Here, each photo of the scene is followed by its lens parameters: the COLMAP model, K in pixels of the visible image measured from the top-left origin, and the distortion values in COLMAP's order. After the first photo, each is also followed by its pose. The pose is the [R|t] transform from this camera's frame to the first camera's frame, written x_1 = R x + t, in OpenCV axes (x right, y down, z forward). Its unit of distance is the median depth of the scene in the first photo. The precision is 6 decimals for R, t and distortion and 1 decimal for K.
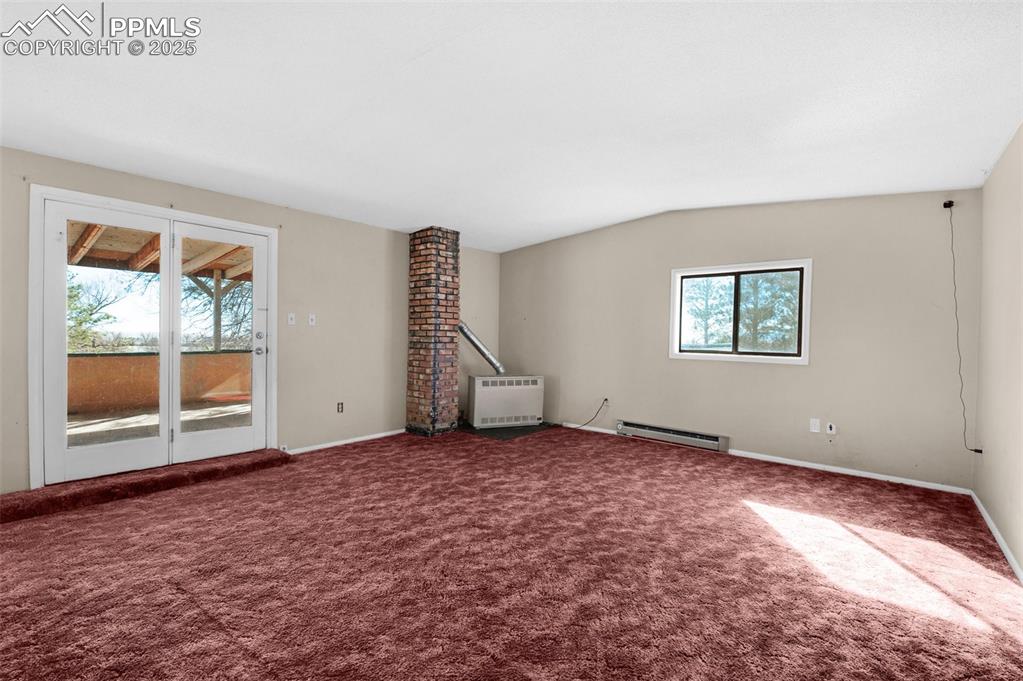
lens RADIAL K [[439.7, 0, 511.0], [0, 439.7, 343.3], [0, 0, 1]] dist [0.000967, -0.002114]
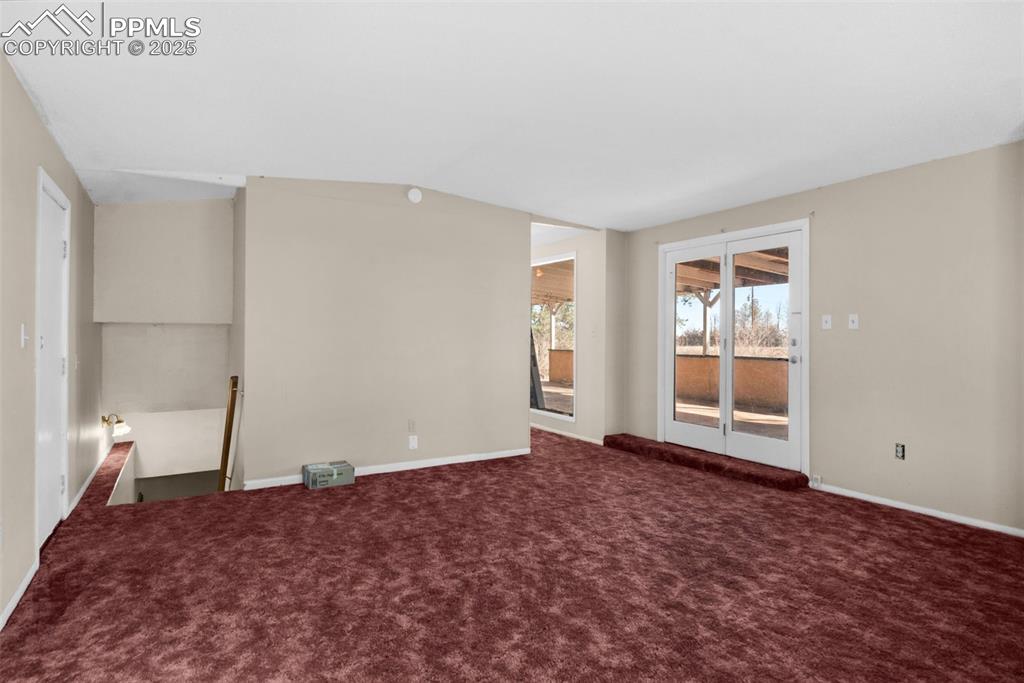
lens RADIAL K [[553.2, 0, 512.2], [0, 553.2, 337.5], [0, 0, 1]] dist [0.004986, 0.000991]
pose [[-0.323462, -0.016401, -0.946099, 0.822952], [-0.024433, 0.999661, -0.008976, -0.004646], [0.945926, 0.020212, -0.323753, 0.993242]]
